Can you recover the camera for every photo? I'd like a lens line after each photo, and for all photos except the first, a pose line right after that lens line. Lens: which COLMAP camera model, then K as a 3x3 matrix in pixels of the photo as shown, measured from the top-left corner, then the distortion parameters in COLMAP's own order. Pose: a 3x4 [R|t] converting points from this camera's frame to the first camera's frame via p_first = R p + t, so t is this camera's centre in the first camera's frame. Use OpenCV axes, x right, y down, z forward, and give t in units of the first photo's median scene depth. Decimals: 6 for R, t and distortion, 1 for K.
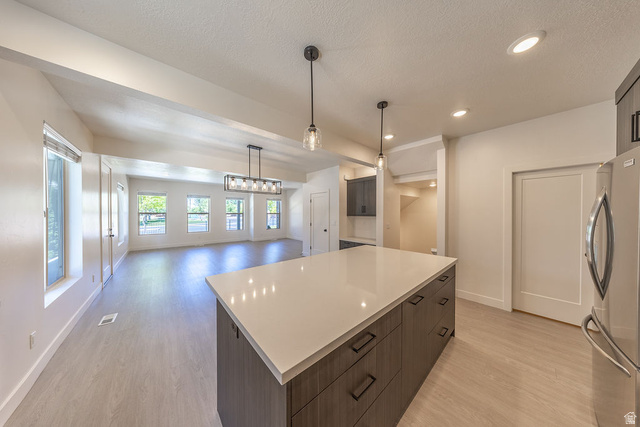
lens RADIAL K [[186.3, 0, 320.0], [0, 186.3, 213.5], [0, 0, 1]] dist [-0.012432, 0.000001]
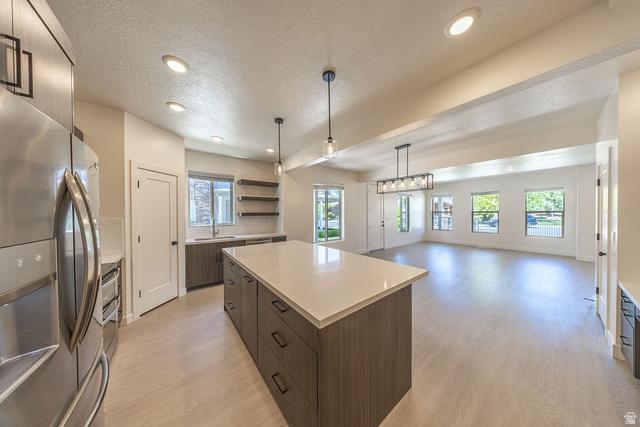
lens RADIAL K [[183.8, 0, 320.0], [0, 183.8, 213.5], [0, 0, 1]] dist [0.000127, 0.000001]
pose [[-0.066630, 0.007077, -0.997753, 0.703039], [0.002168, 0.999974, 0.006948, 0.001468], [0.997775, -0.001700, -0.066643, 0.627540]]
